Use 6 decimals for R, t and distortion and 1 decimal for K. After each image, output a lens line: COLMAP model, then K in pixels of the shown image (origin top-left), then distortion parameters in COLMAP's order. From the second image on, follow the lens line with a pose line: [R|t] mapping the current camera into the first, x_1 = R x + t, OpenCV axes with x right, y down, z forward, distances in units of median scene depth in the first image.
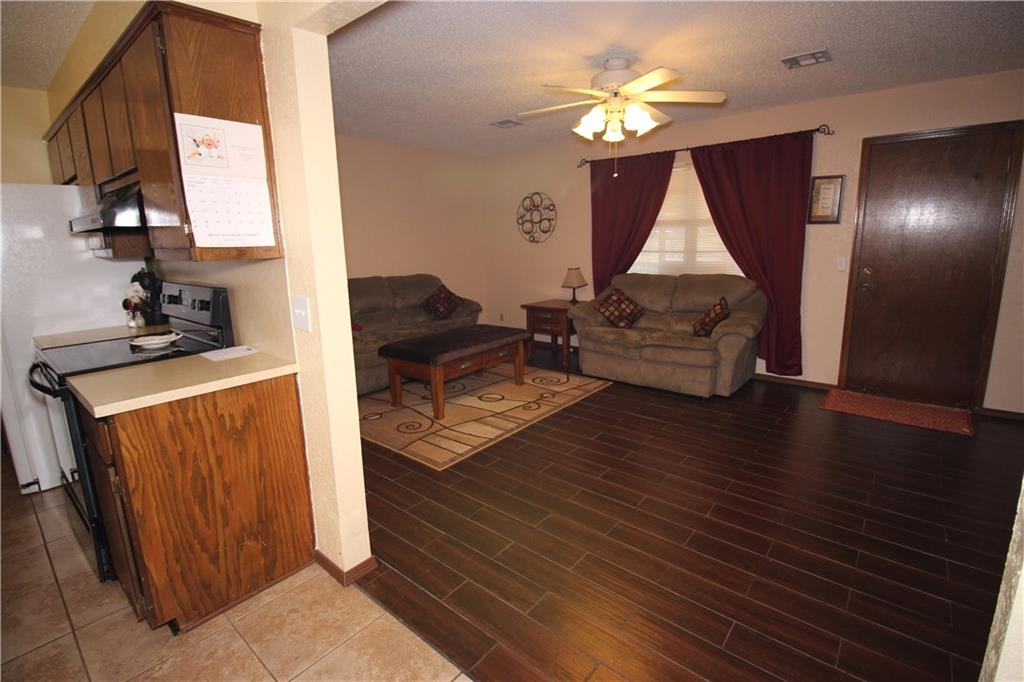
lens RADIAL K [[471.7, 0, 507.8], [0, 471.7, 334.1], [0, 0, 1]] dist [-0.000565, -0.001027]
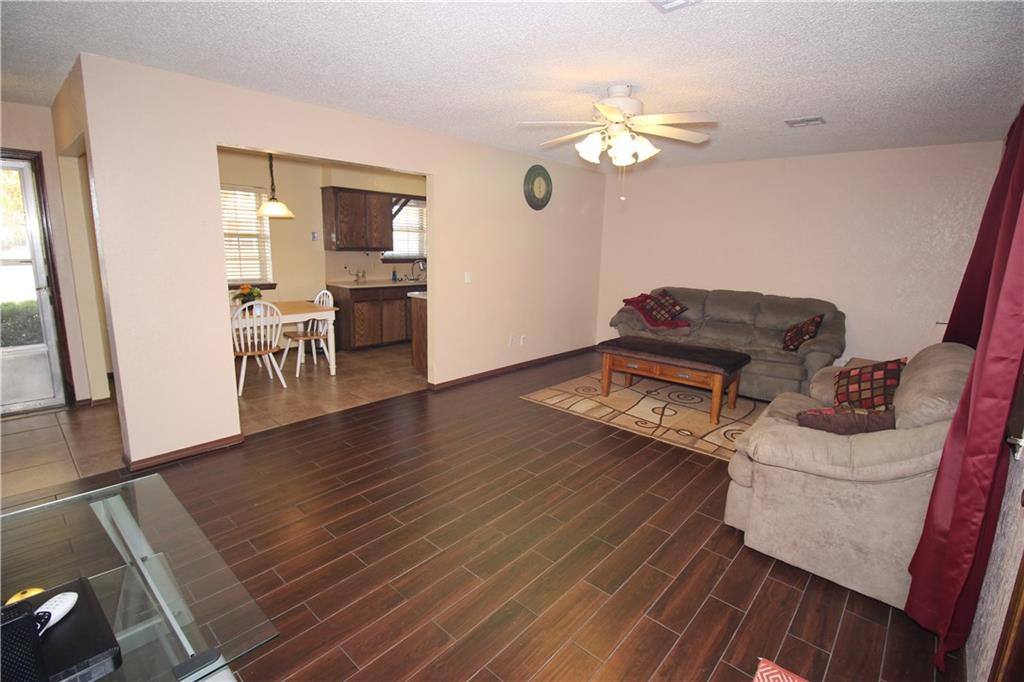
lens RADIAL K [[471.7, 0, 506.8], [0, 471.7, 335.4], [0, 0, 1]] dist [-0.000565, -0.001027]
pose [[-0.036739, 0.220833, -0.974619, 0.926938], [-0.212876, 0.951164, 0.223543, -0.179159], [0.976388, 0.215686, 0.012065, 0.583170]]
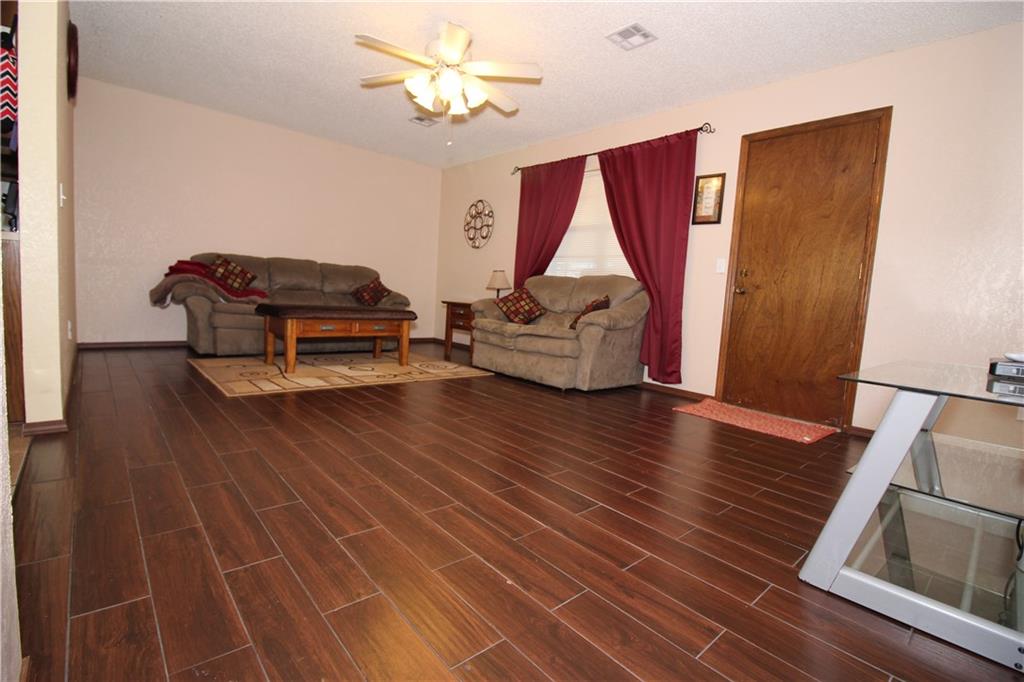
lens RADIAL K [[471.7, 0, 507.6], [0, 471.7, 340.5], [0, 0, 1]] dist [-0.000565, -0.001027]
pose [[0.986148, 0.103002, -0.130008, 0.386457], [-0.115533, 0.988957, -0.092825, 0.126785], [0.119011, 0.106559, 0.987158, 0.022698]]
